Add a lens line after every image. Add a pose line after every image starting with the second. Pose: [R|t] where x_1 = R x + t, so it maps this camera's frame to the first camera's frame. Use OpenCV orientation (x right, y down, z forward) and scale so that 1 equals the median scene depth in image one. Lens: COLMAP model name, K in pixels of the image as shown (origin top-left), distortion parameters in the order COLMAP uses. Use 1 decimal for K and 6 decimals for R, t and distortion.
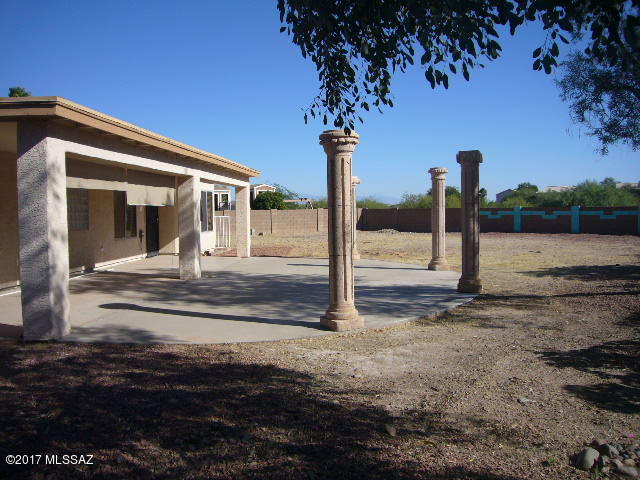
lens RADIAL K [[542.9, 0, 319.5], [0, 542.9, 220.7], [0, 0, 1]] dist [-0.000188, -0.136653]
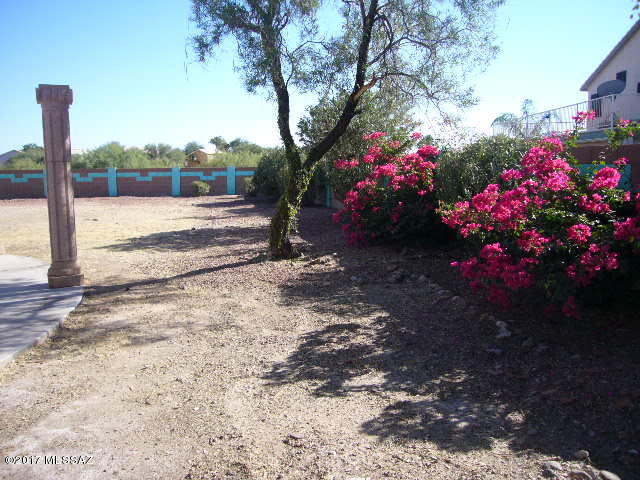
lens RADIAL K [[542.9, 0, 319.5], [0, 542.9, 220.7], [0, 0, 1]] dist [-0.000188, -0.136653]
pose [[0.650822, -0.066769, 0.756289, -0.035382], [0.014625, 0.997043, 0.075438, -0.002157], [-0.759090, -0.038036, 0.649874, 0.290571]]
